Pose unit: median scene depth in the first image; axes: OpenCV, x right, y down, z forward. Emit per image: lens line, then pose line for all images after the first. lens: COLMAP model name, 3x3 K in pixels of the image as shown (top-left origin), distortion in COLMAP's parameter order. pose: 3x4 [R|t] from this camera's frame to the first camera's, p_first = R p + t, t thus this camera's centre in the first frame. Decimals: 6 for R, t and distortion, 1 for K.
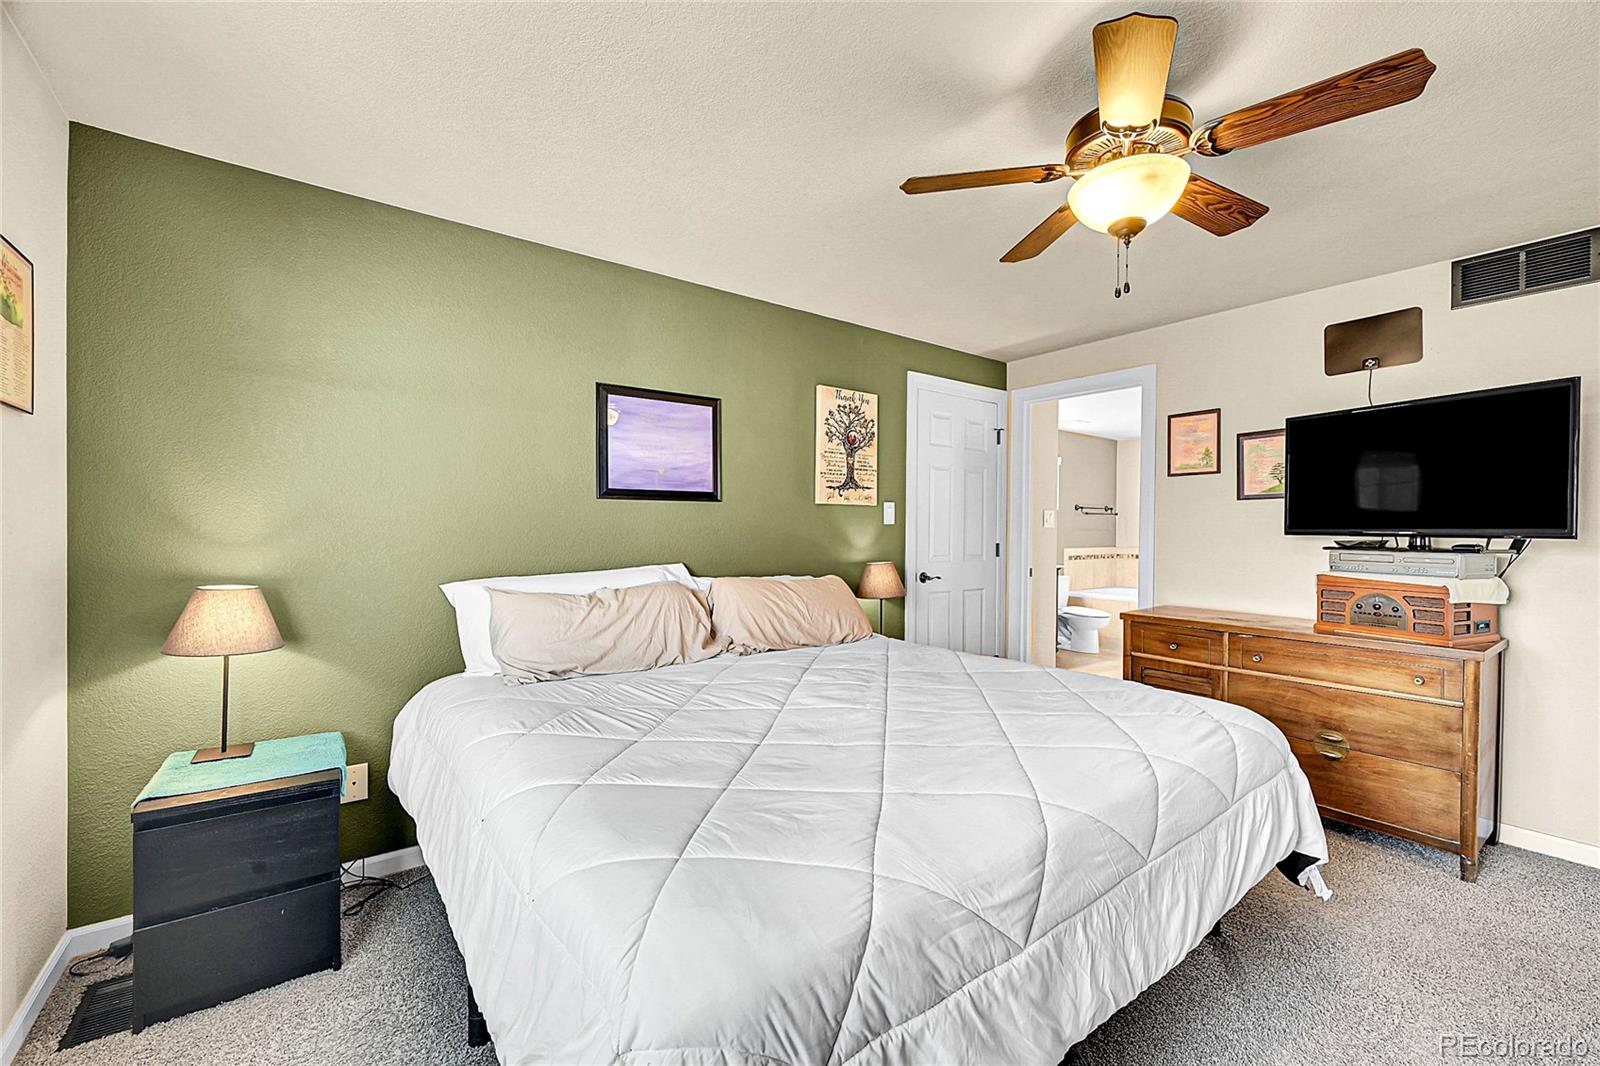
lens RADIAL K [[661.1, 0, 812.4], [0, 661.1, 536.4], [0, 0, 1]] dist [0.000132, -0.000154]
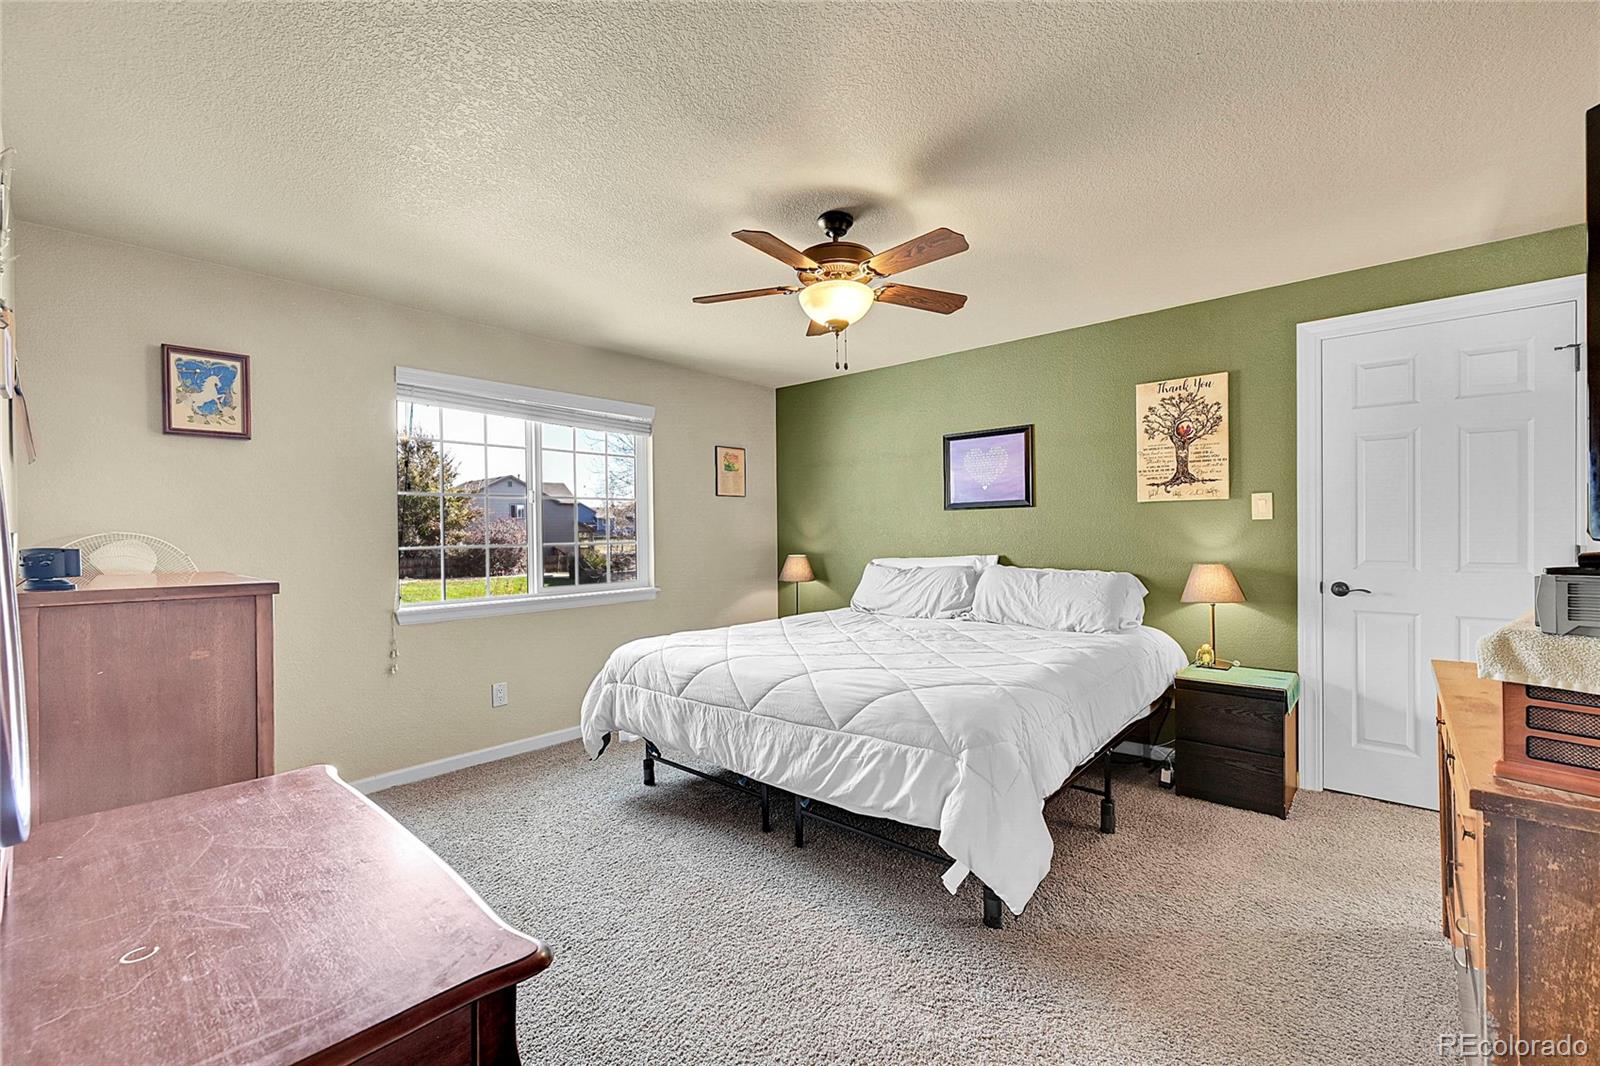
lens RADIAL K [[661.1, 0, 812.4], [0, 661.1, 536.4], [0, 0, 1]] dist [0.000132, -0.000154]
pose [[0.202635, -0.001131, -0.979254, 0.874458], [0.001621, 0.999998, -0.000819, 0.002787], [0.979253, -0.001421, 0.202636, 0.299022]]
